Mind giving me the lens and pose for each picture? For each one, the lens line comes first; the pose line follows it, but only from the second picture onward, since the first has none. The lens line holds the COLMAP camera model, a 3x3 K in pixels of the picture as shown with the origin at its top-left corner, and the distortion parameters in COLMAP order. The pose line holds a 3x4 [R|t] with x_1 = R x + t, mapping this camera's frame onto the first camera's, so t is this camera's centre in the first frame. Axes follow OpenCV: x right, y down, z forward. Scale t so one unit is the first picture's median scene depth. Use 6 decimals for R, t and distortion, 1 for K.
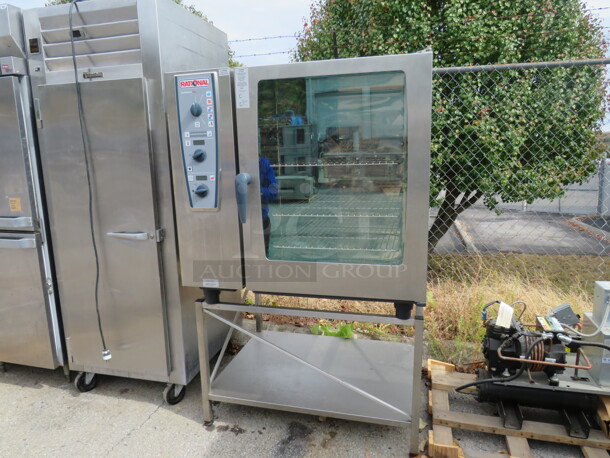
lens RADIAL K [[434.6, 0, 316.0], [0, 434.6, 229.0], [0, 0, 1]] dist [-0.031964, 0.006047]
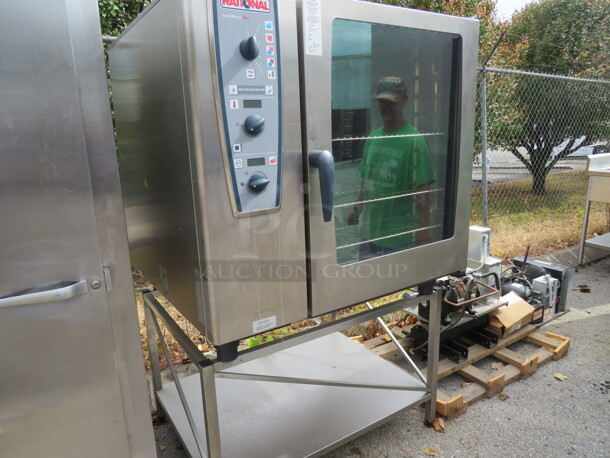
lens RADIAL K [[434.6, 0, 316.0], [0, 434.6, 229.0], [0, 0, 1]] dist [-0.031964, 0.006047]
pose [[0.661331, -0.169552, 0.730680, -0.542352], [0.157339, 0.983803, 0.085882, -0.050169], [-0.733407, 0.058168, 0.677297, 0.416138]]
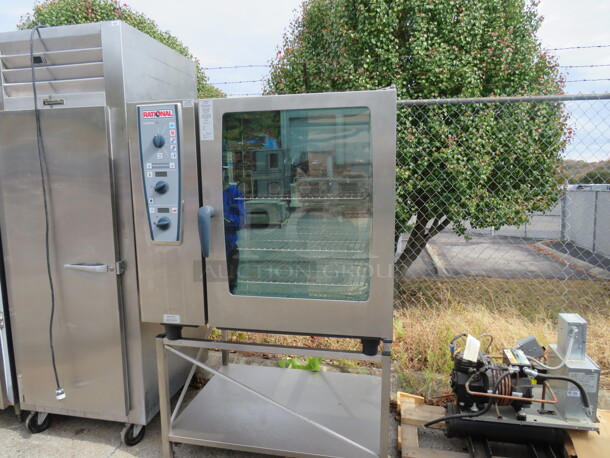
lens RADIAL K [[434.6, 0, 316.0], [0, 434.6, 229.0], [0, 0, 1]] dist [-0.031964, 0.006047]
pose [[0.998136, 0.003405, 0.060935, 0.014505], [-0.000129, 0.998558, -0.053675, -0.018970], [-0.061030, 0.053567, 0.996698, 0.012110]]
